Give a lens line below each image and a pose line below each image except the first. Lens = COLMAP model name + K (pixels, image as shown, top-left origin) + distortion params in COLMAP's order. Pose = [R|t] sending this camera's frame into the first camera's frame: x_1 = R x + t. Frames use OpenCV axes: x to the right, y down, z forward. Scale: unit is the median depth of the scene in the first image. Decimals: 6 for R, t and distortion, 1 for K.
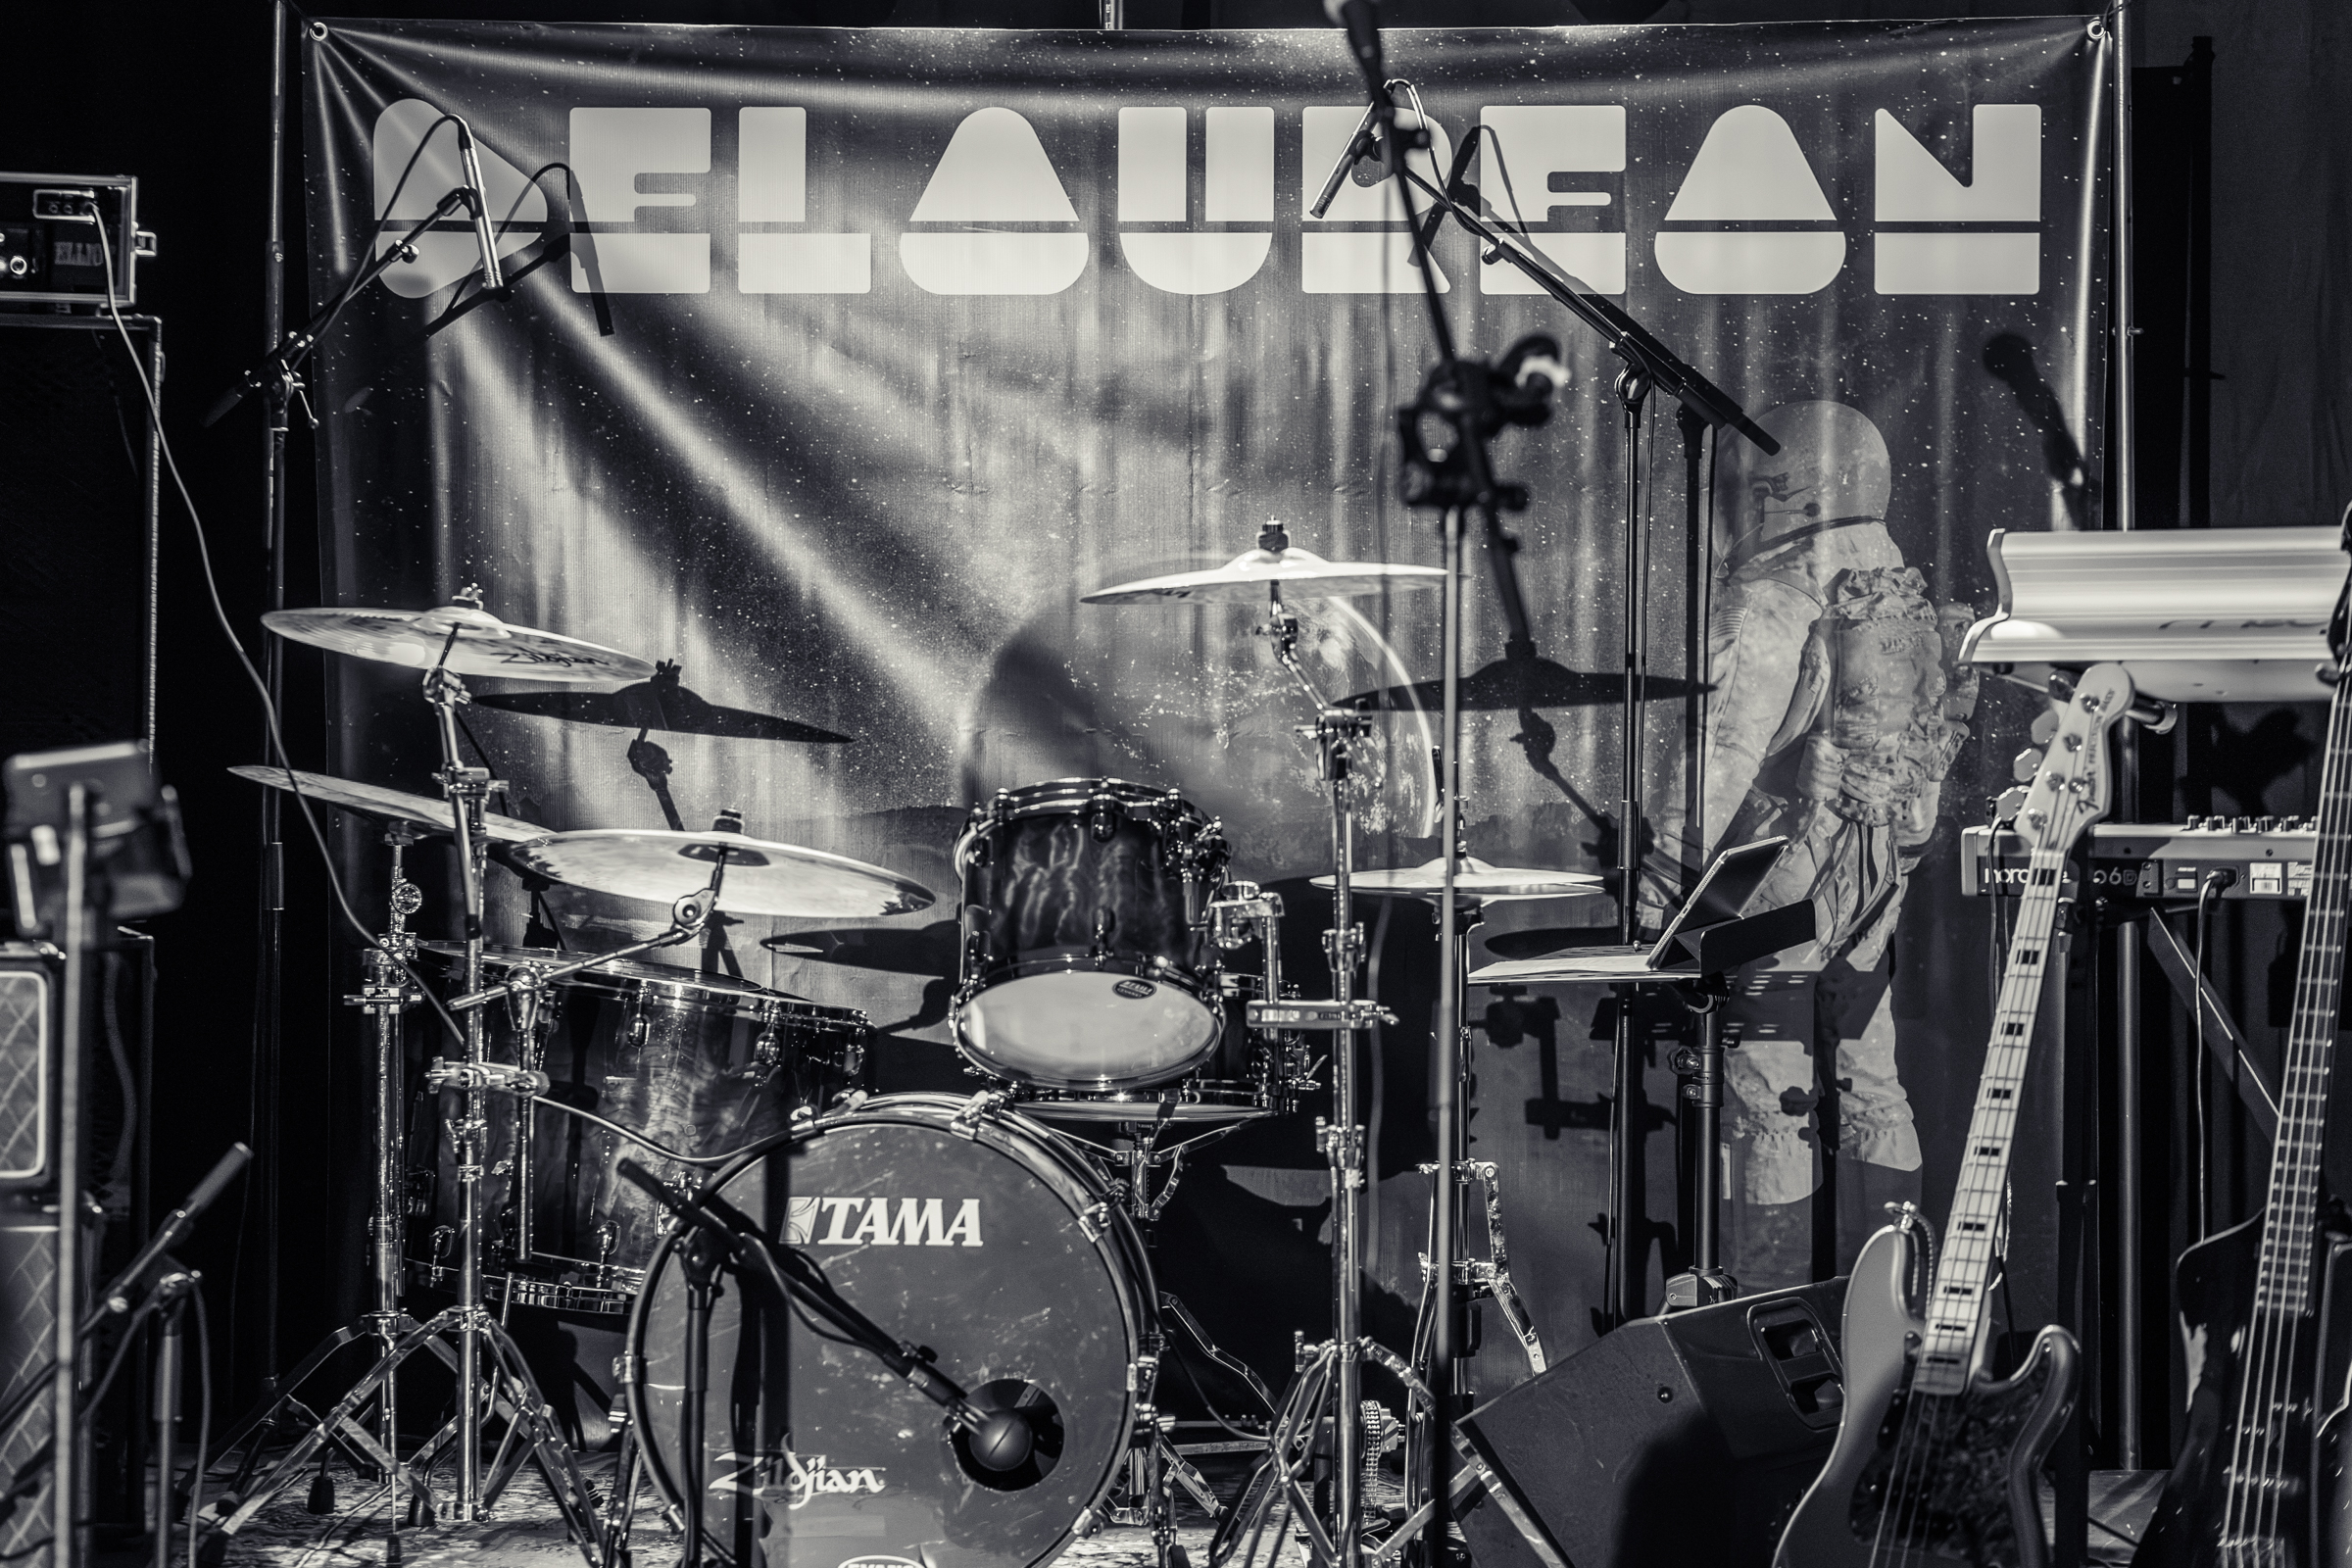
lens RADIAL K [[12487.7, 0, 1176.0], [0, 12487.7, 784.0], [0, 0, 1]] dist [0.348218, -3.530288]
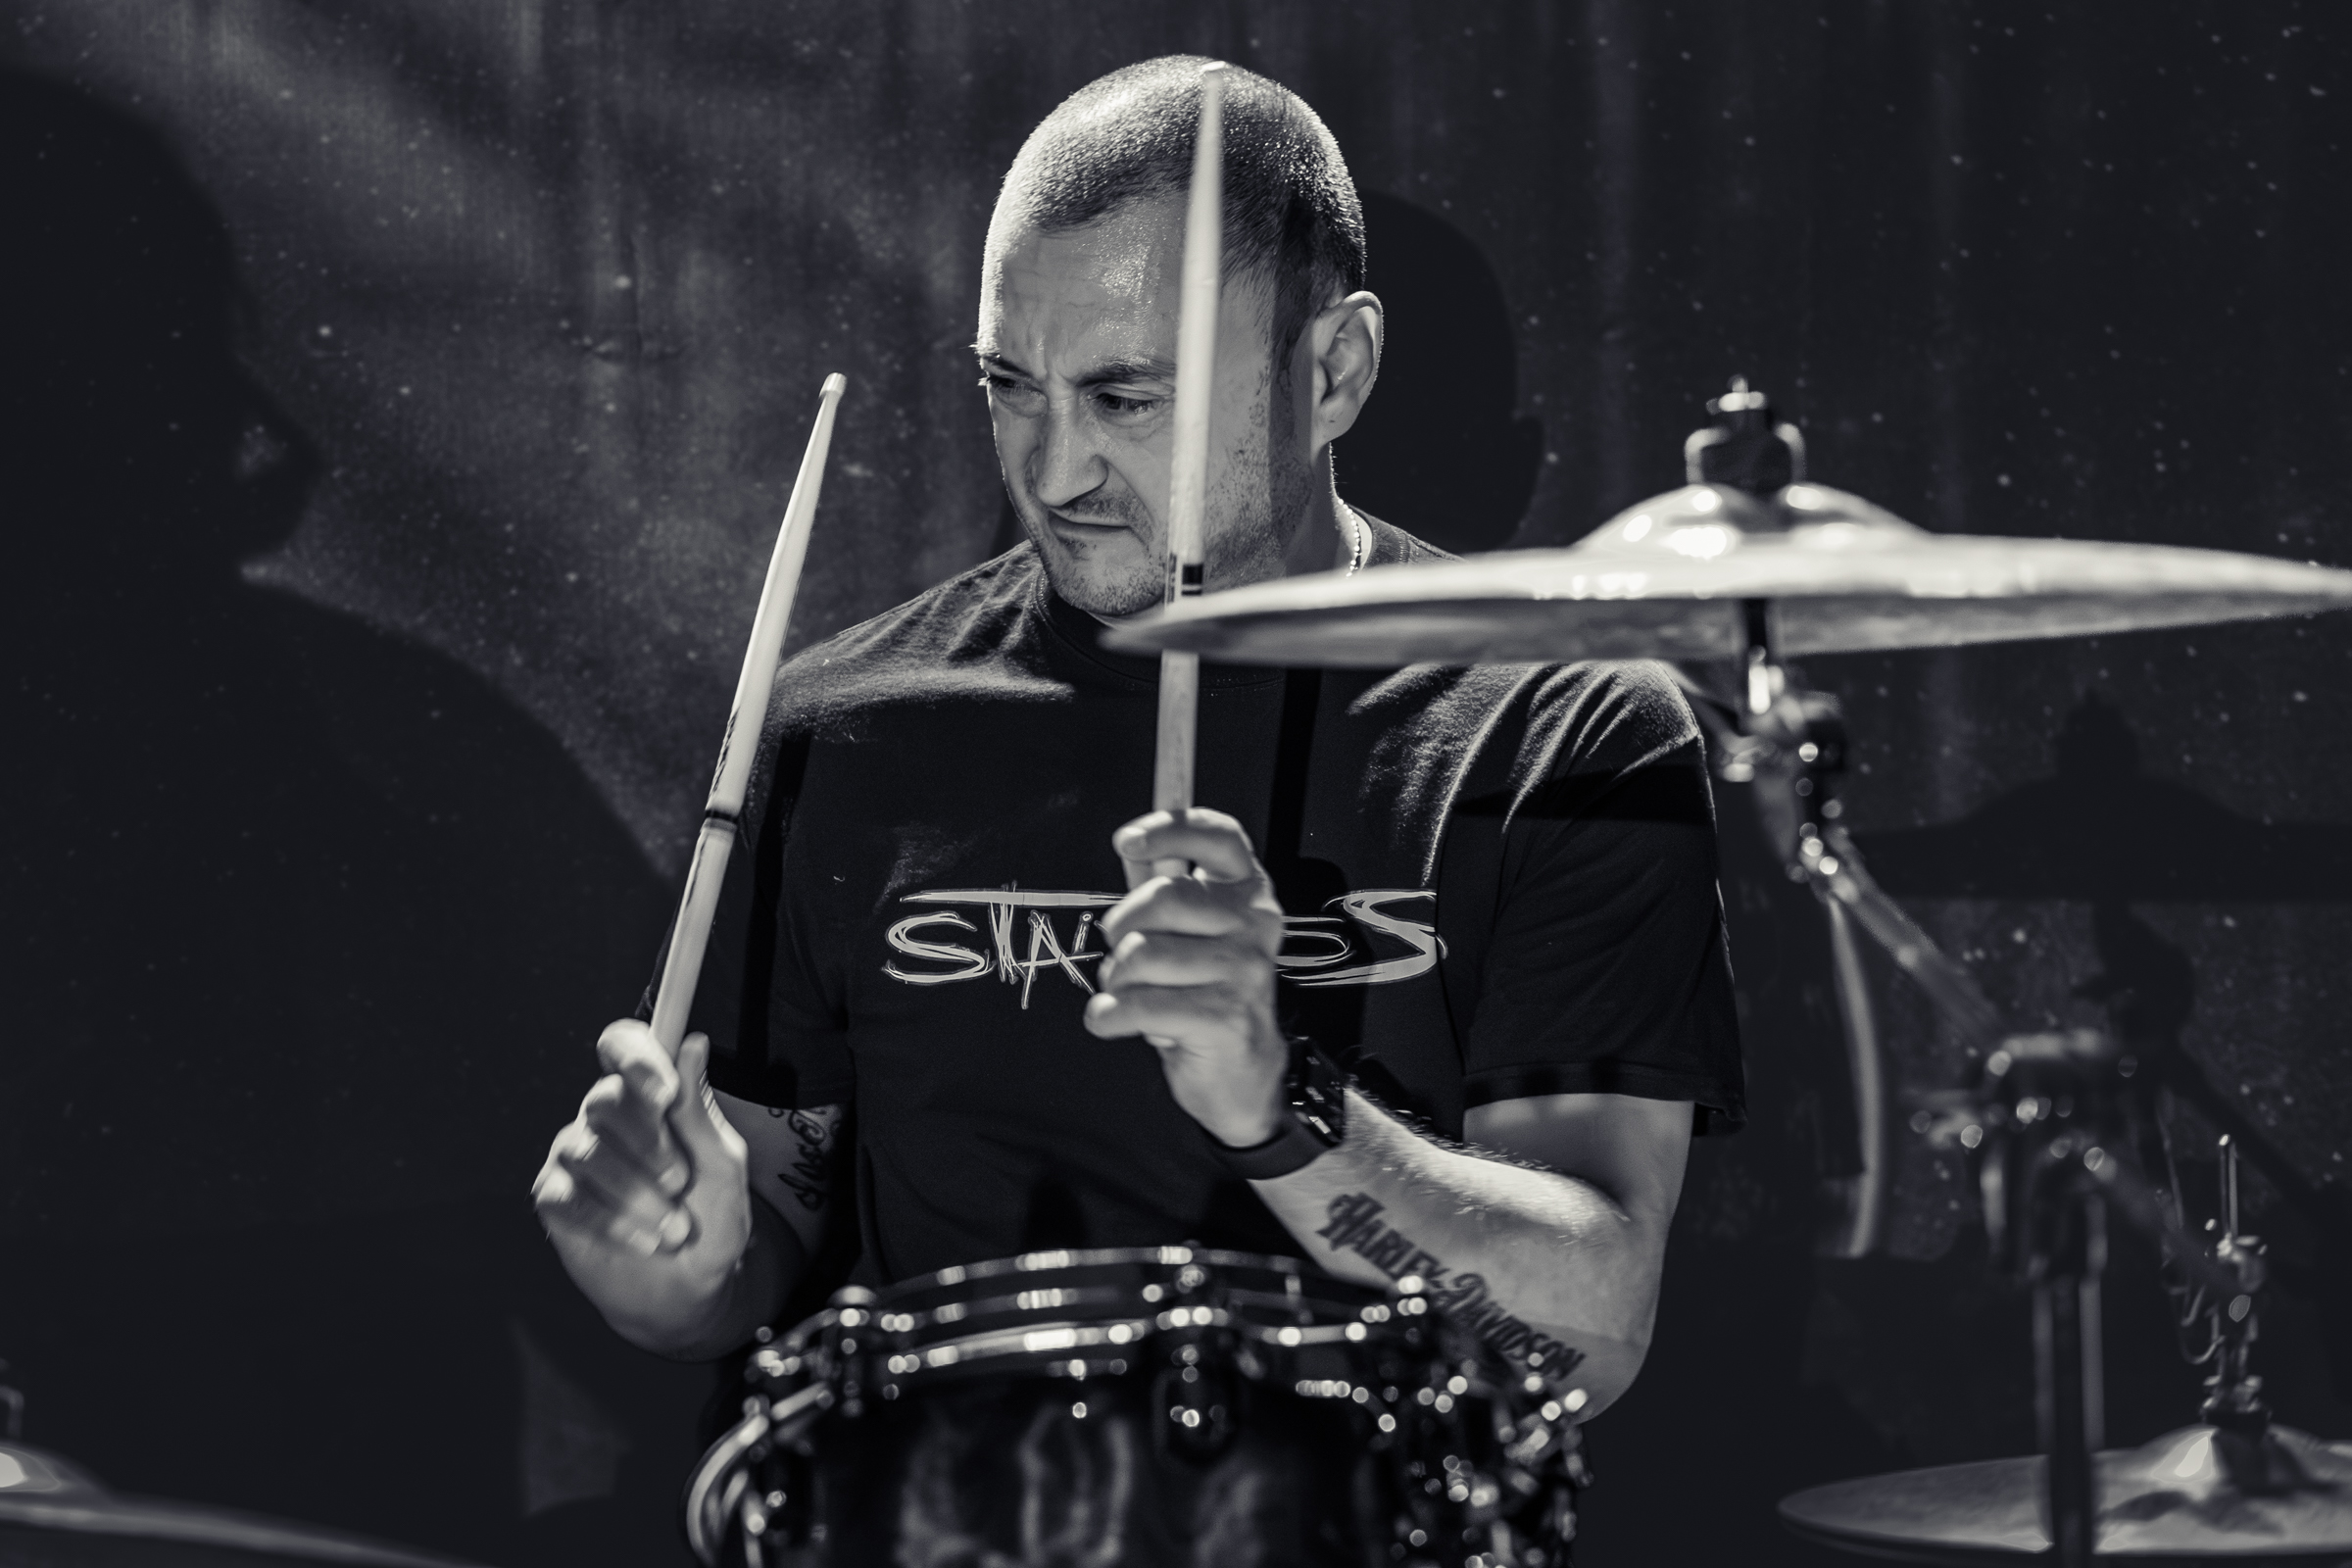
lens RADIAL K [[12487.7, 0, 1176.0], [0, 12487.7, 784.0], [0, 0, 1]] dist [0.348218, -3.530288]
pose [[0.998791, -0.014304, 0.047036, -0.018507], [0.014208, 0.999896, 0.002377, -0.011392], [-0.047065, -0.001706, 0.998890, 0.636914]]
